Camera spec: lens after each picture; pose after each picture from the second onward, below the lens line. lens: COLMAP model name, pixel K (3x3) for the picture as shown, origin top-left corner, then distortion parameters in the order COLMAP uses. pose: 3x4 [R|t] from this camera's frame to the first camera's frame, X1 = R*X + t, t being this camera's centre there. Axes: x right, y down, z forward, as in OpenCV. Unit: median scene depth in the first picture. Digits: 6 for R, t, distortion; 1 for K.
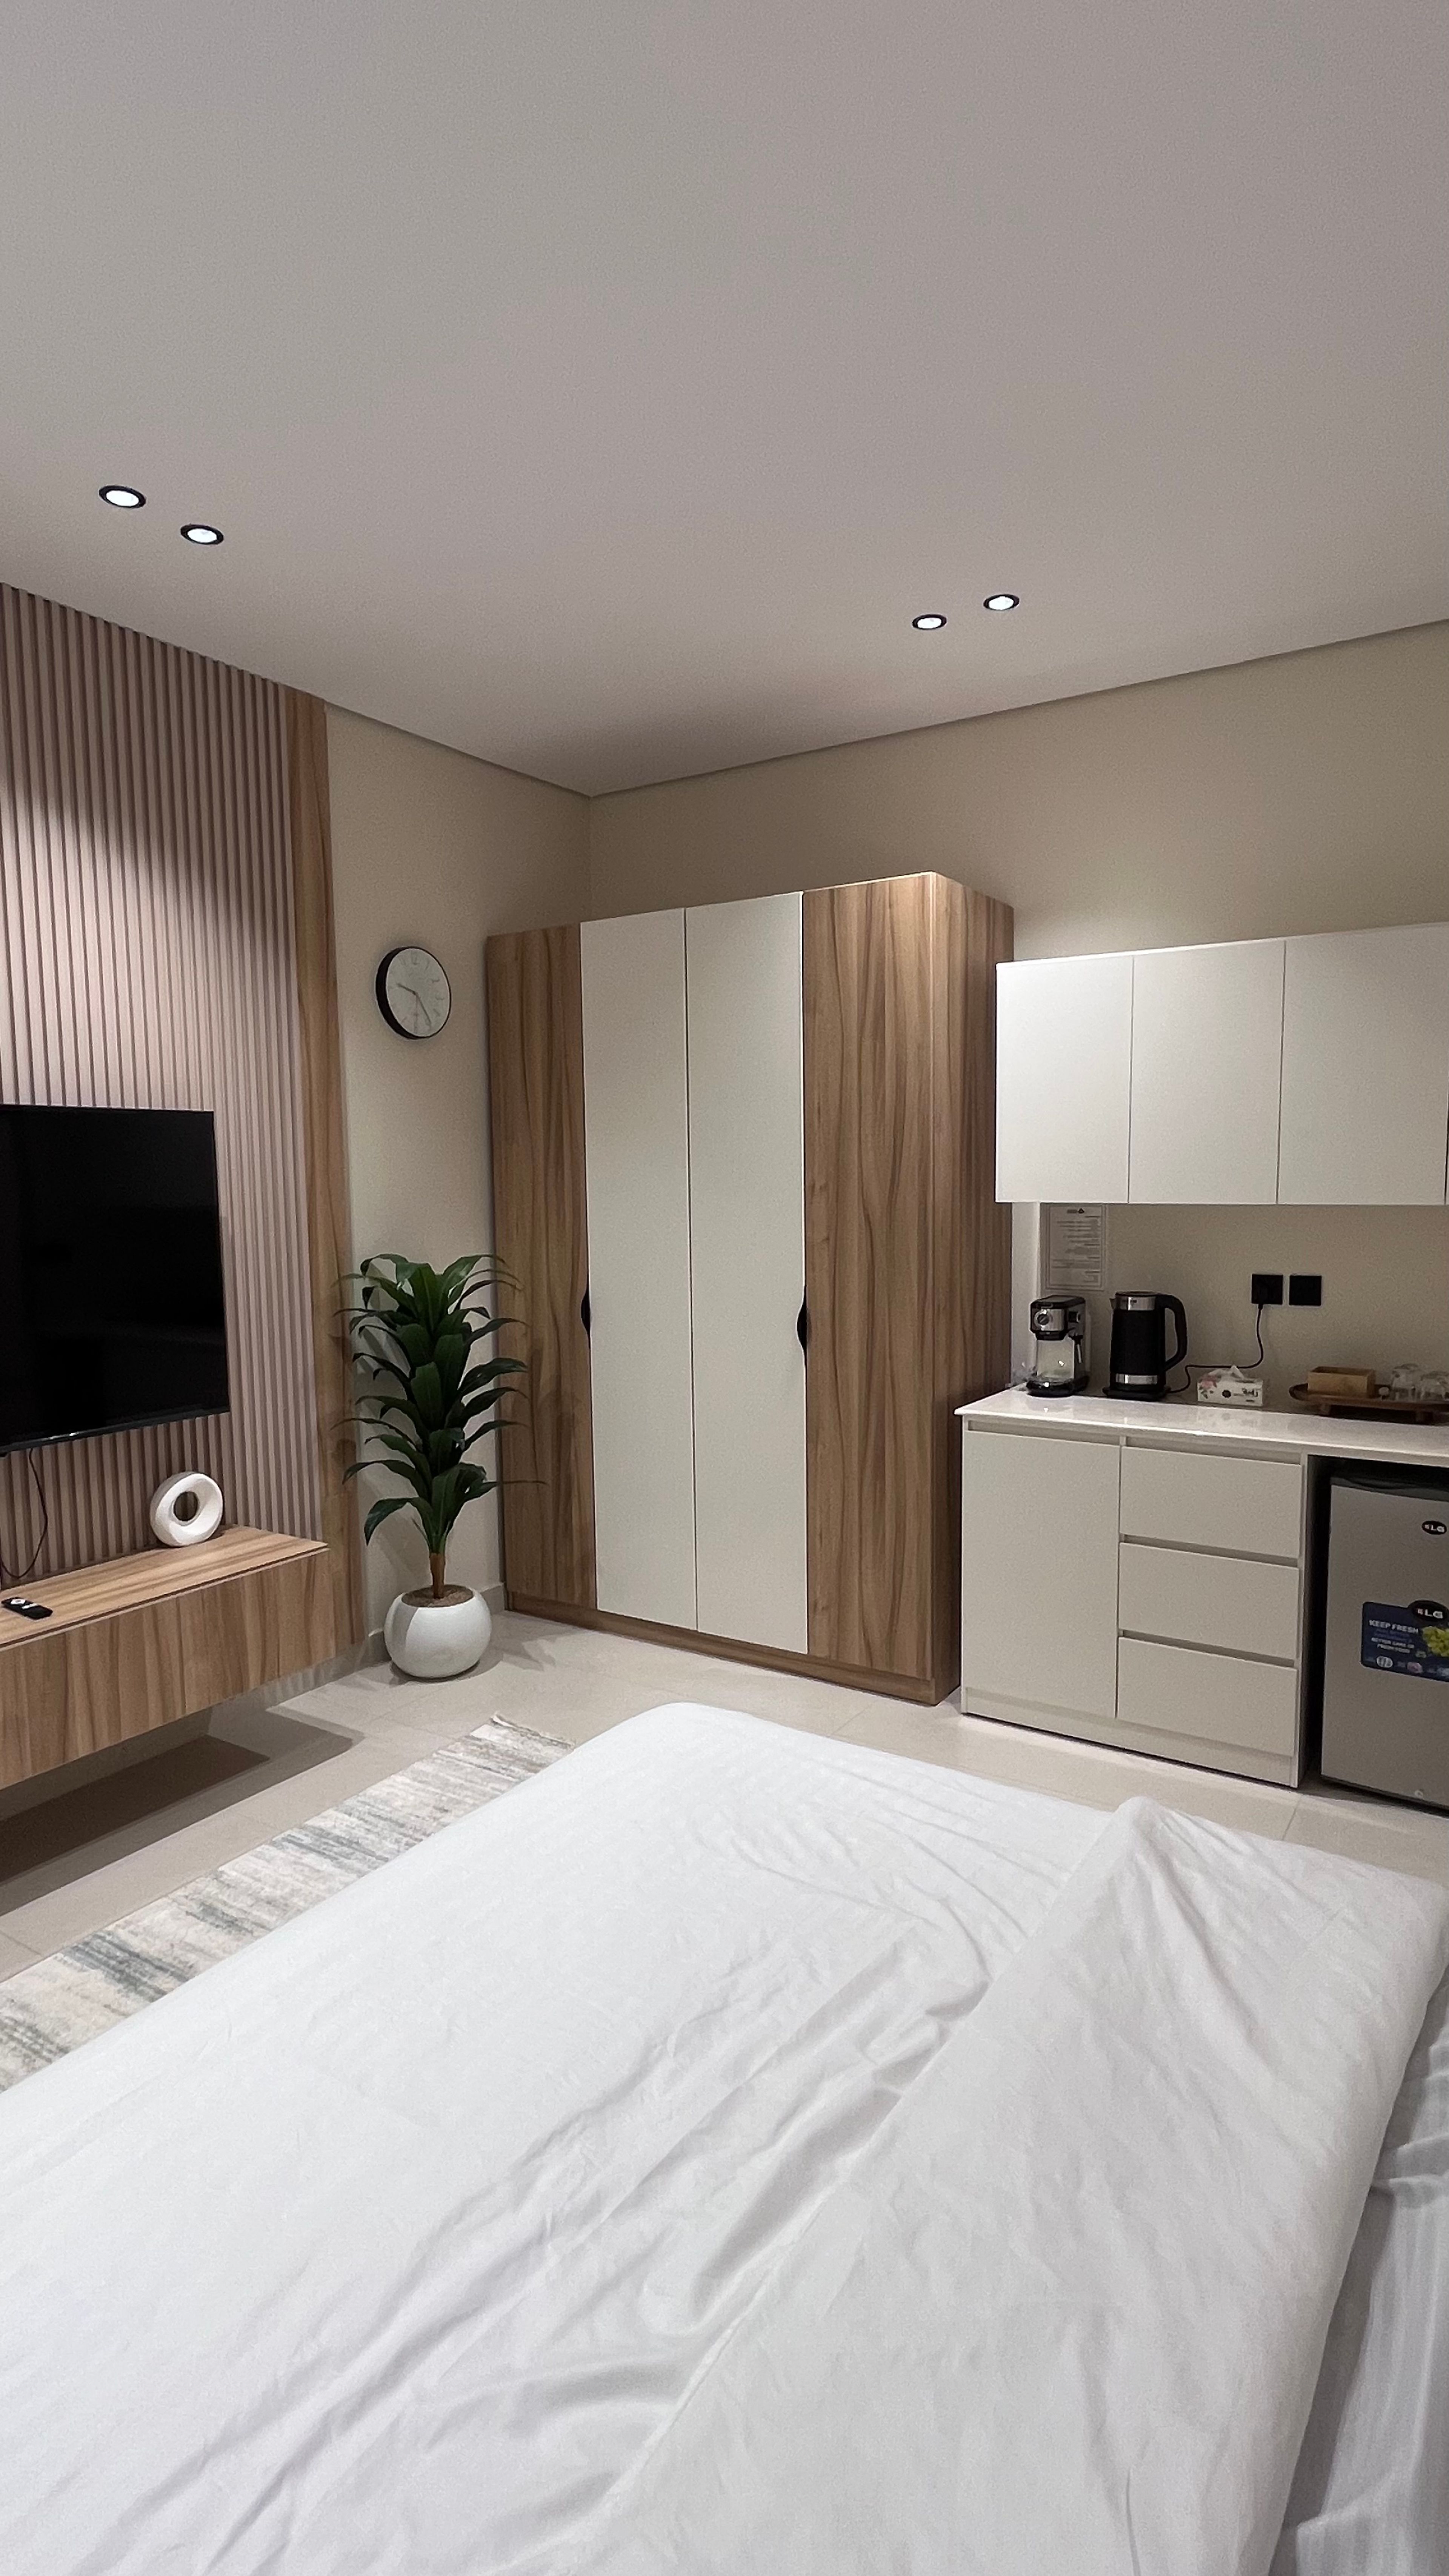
lens RADIAL K [[1320.1, 0, 731.5], [0, 1320.1, 1282.9], [0, 0, 1]] dist [0.000583, -0.000081]
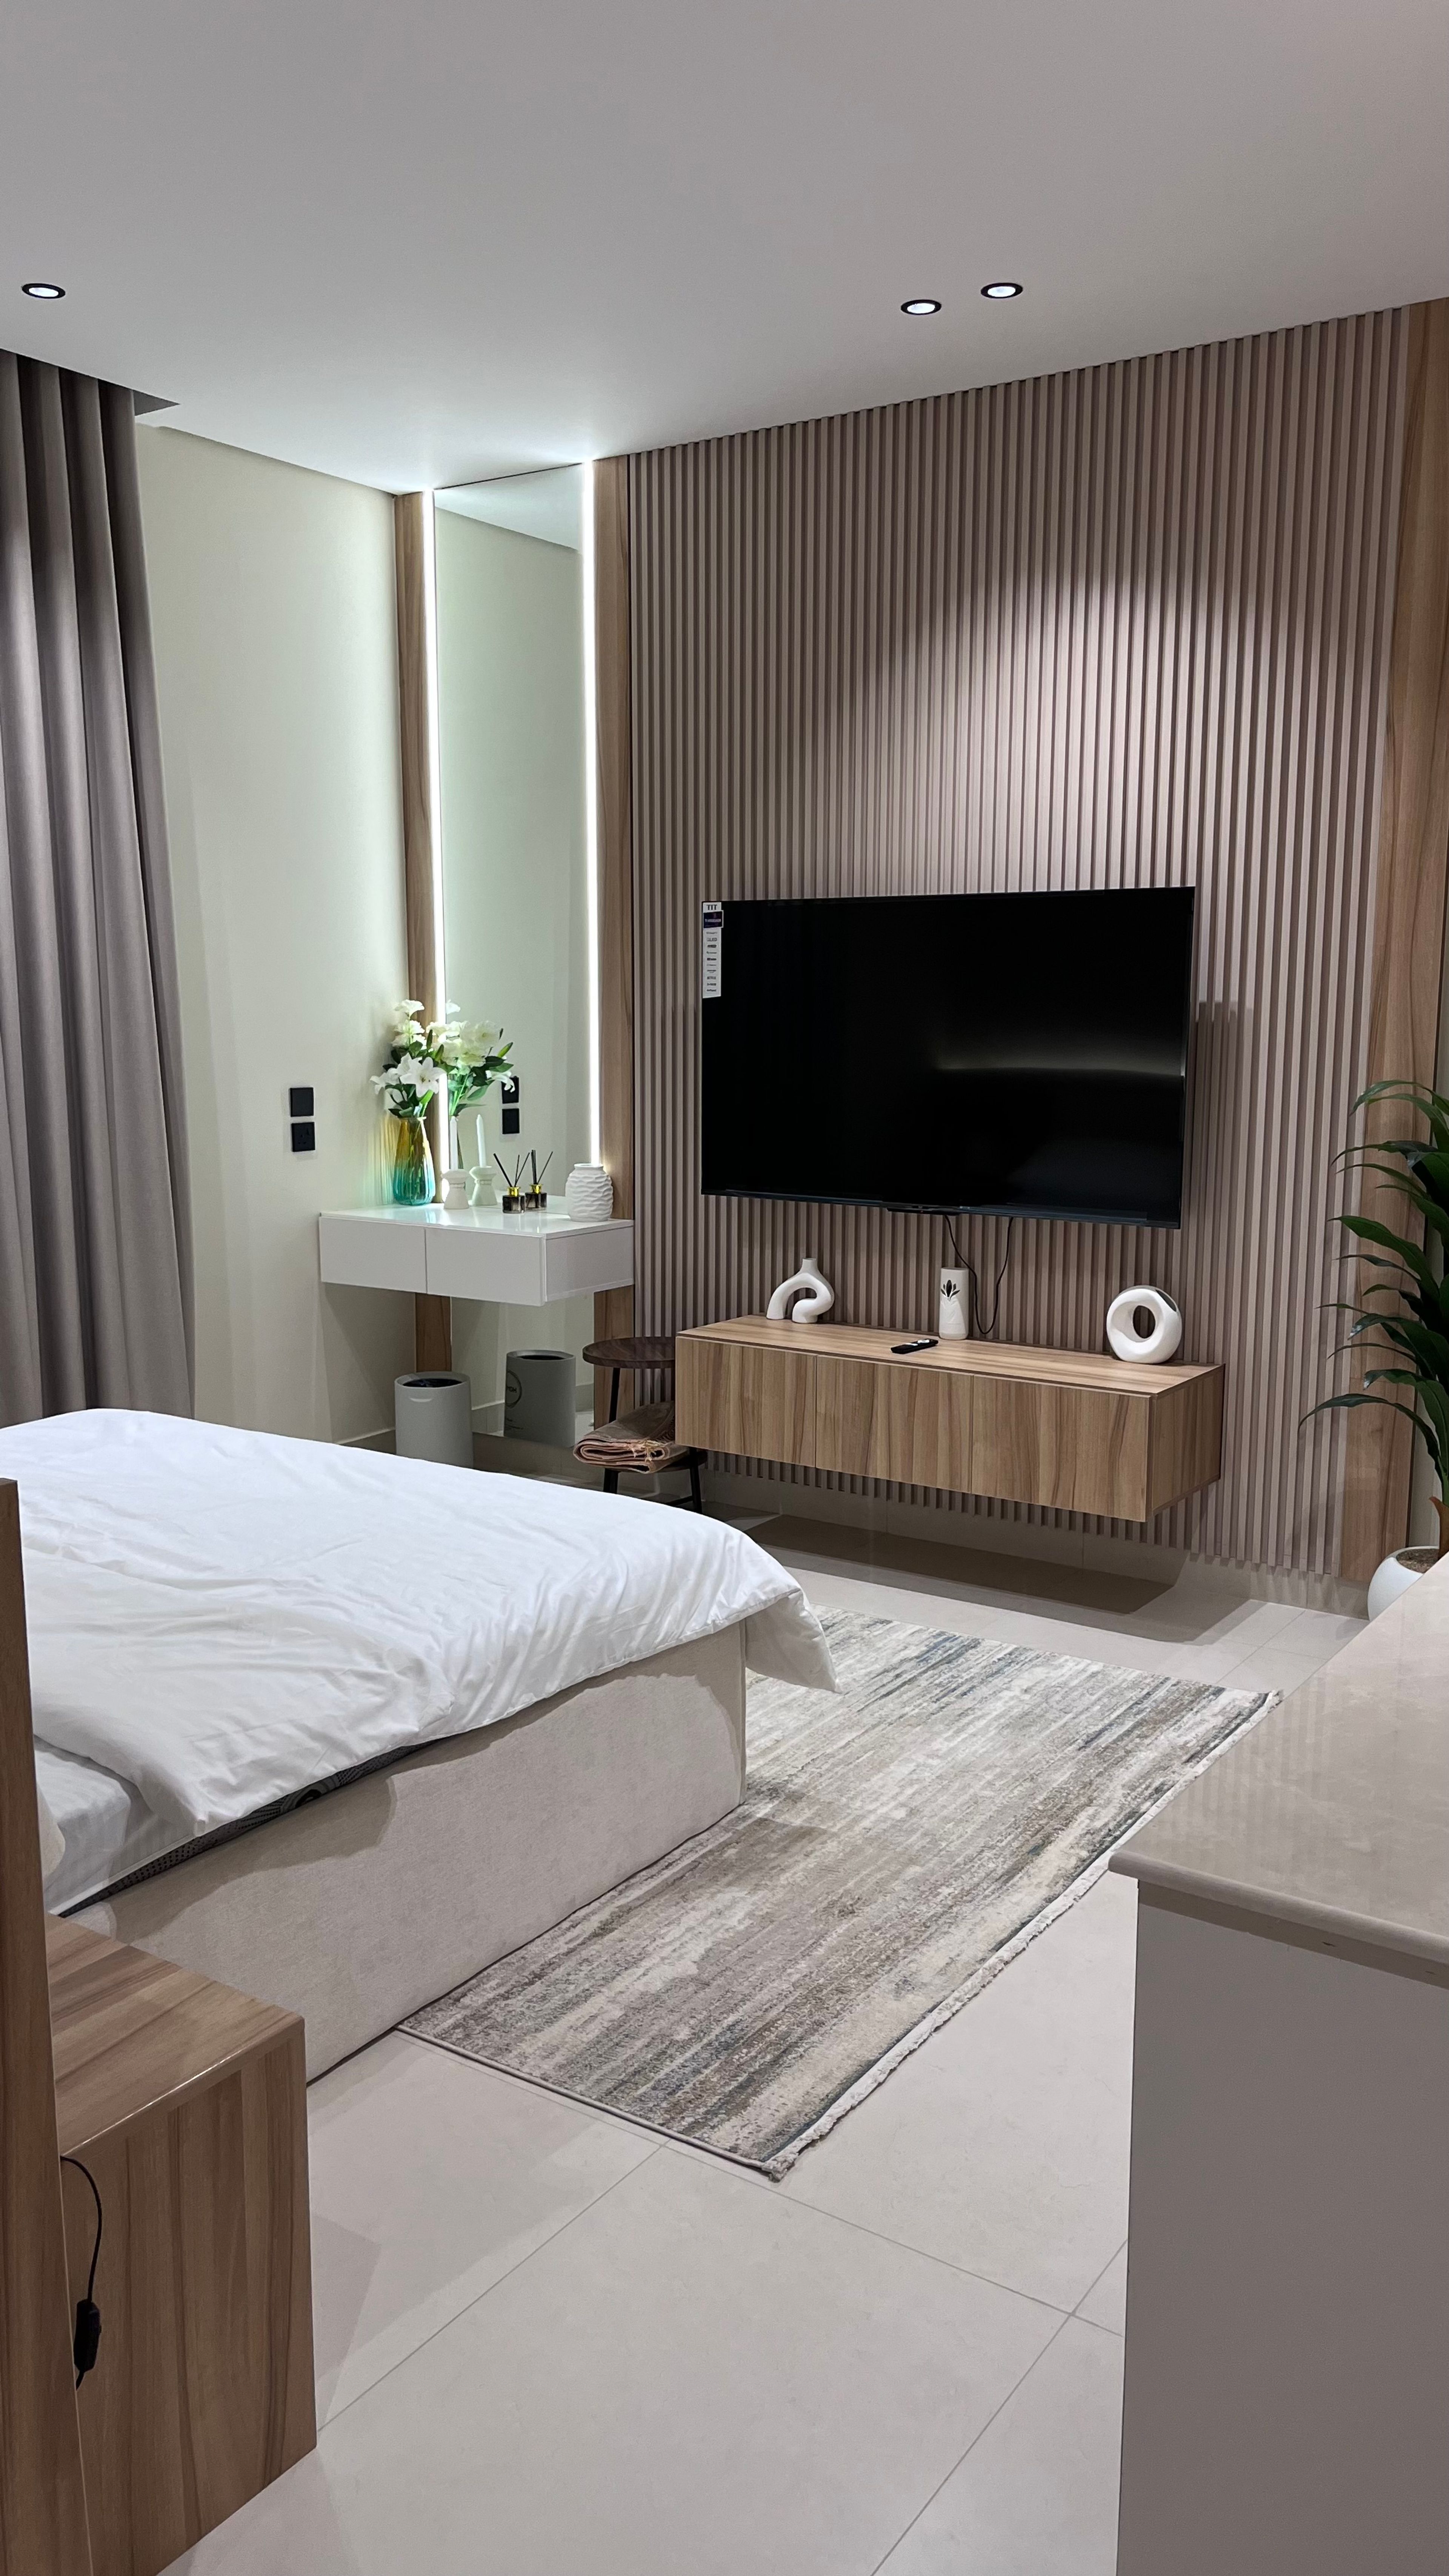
lens RADIAL K [[1898.8, 0, 718.9], [0, 1898.8, 1292.4], [0, 0, 1]] dist [-0.017758, -0.003332]
pose [[-0.032226, 0.164335, -0.985878, 1.448320], [-0.085399, 0.982330, 0.166535, -0.075901], [0.995826, 0.089560, -0.017622, 1.166572]]
